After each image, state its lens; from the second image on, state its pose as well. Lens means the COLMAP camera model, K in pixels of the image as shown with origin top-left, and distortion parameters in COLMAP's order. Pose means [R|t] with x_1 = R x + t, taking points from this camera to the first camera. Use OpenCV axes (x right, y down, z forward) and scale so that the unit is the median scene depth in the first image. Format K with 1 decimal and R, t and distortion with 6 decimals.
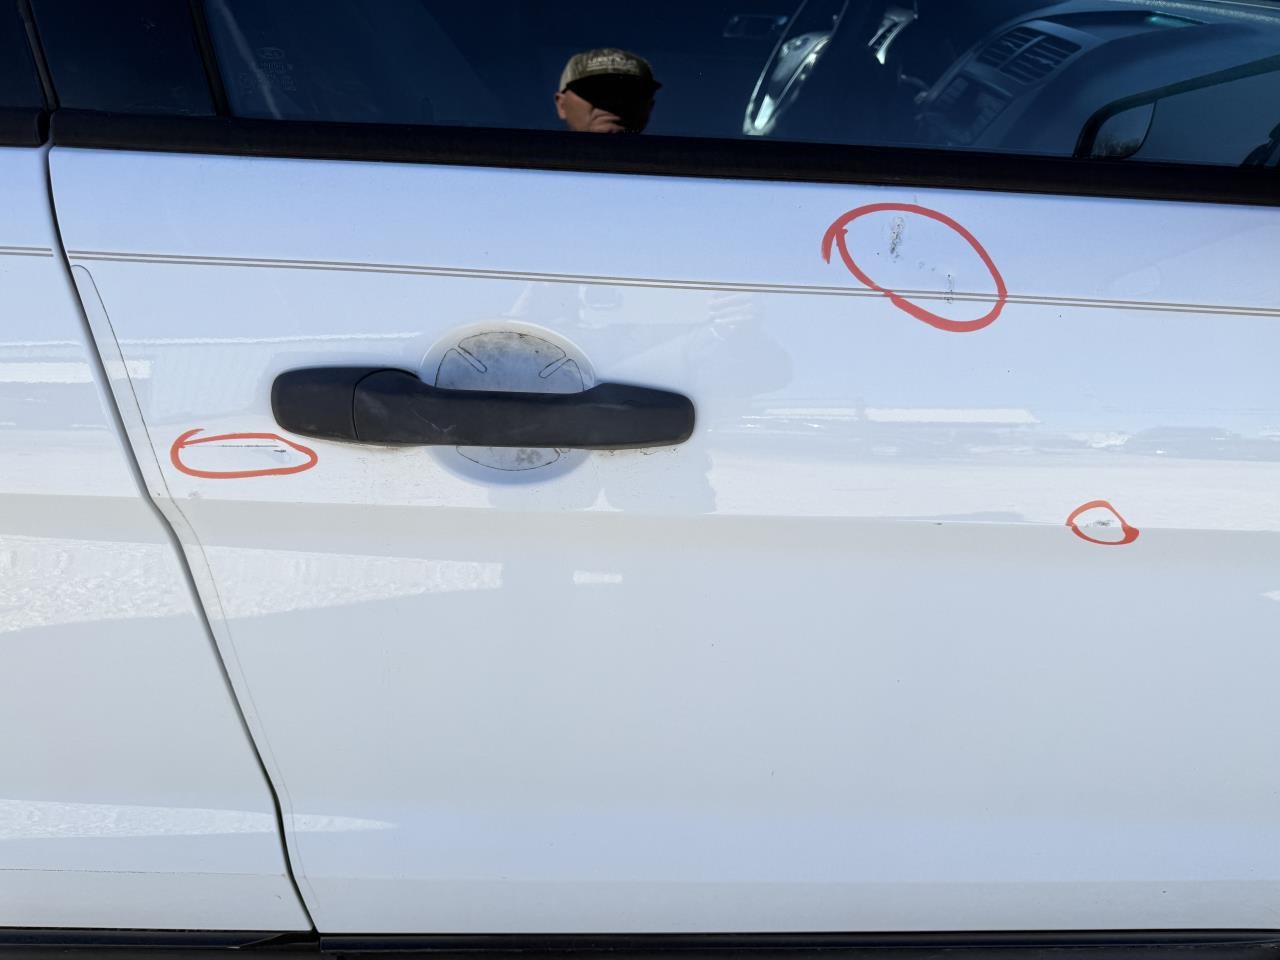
lens RADIAL K [[946.7, 0, 640.0], [0, 946.7, 480.0], [0, 0, 1]] dist [-0.007806, -0.002444]
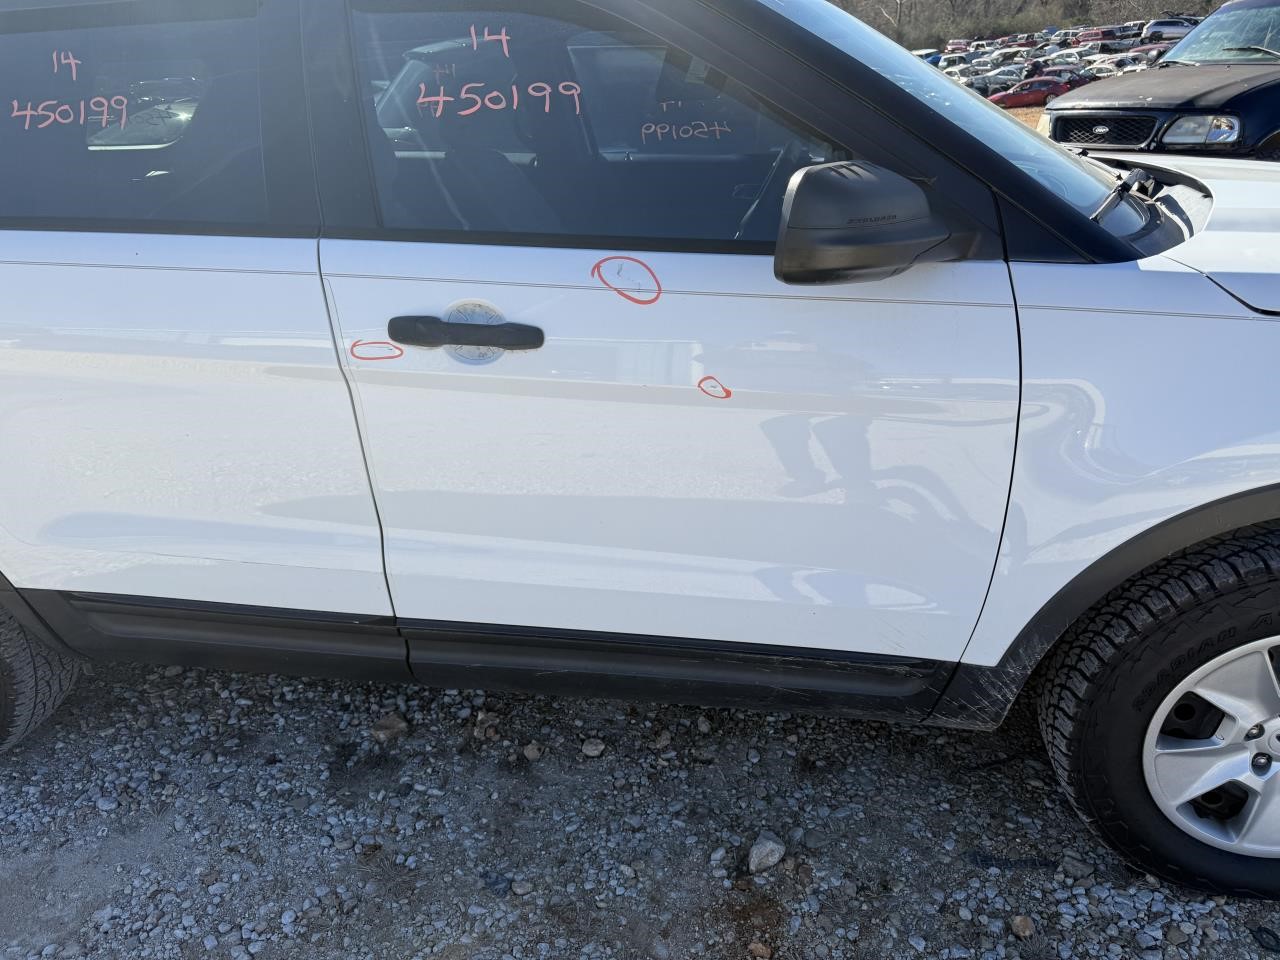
lens RADIAL K [[946.7, 0, 640.0], [0, 946.7, 480.0], [0, 0, 1]] dist [-0.007806, -0.002444]
pose [[0.986428, 0.031981, -0.161050, 0.749613], [-0.051401, 0.991694, -0.117900, 0.612172], [0.155942, 0.124578, 0.979879, -1.440717]]
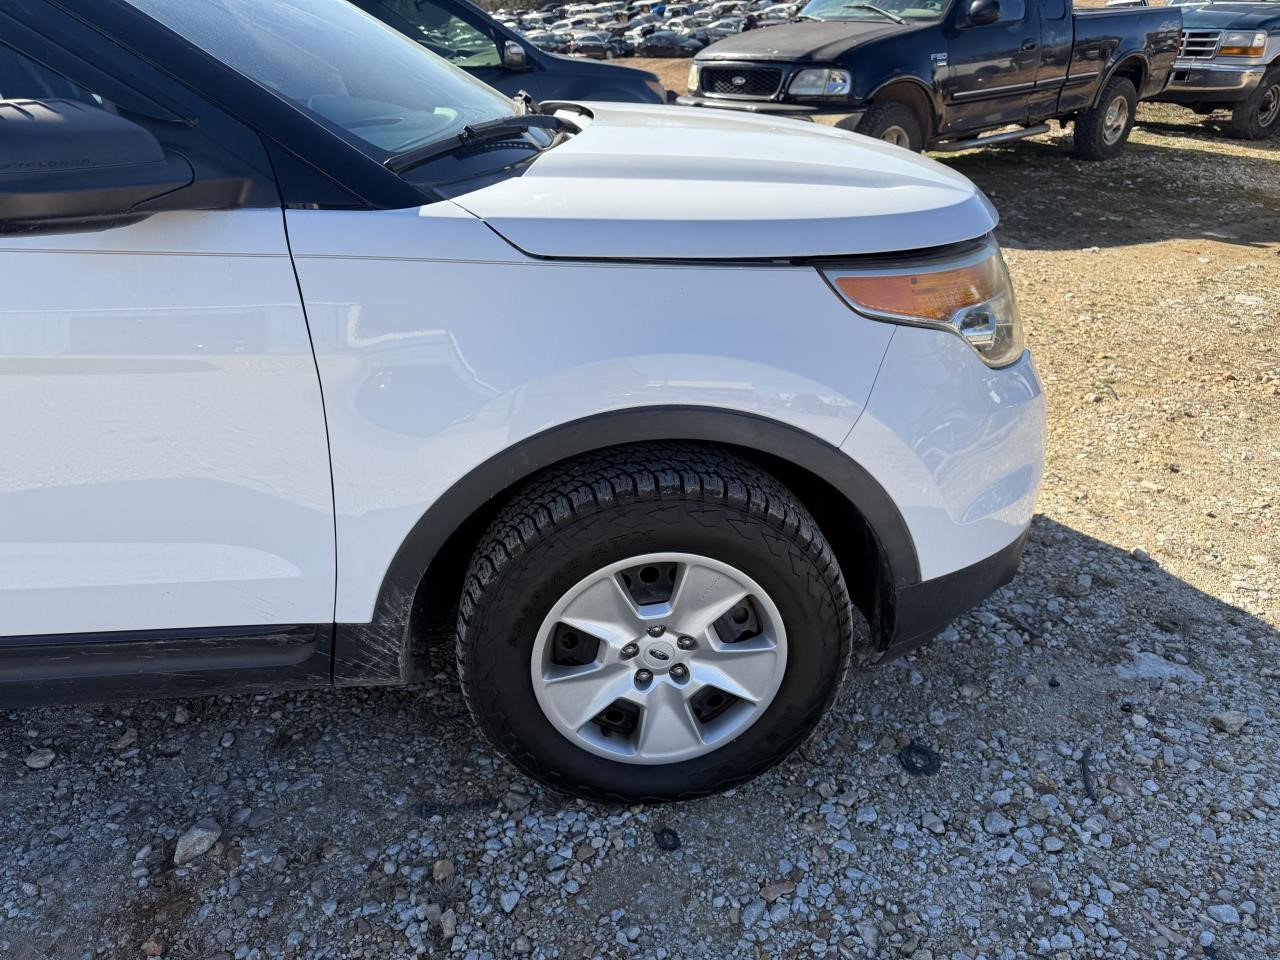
lens RADIAL K [[935.2, 0, 640.0], [0, 935.2, 480.0], [0, 0, 1]] dist [-0.008274, -0.011595]
pose [[0.995277, -0.062104, 0.074614, 1.987679], [0.067537, 0.995069, -0.072638, 0.612030], [-0.069735, 0.077334, 0.994563, -1.272648]]
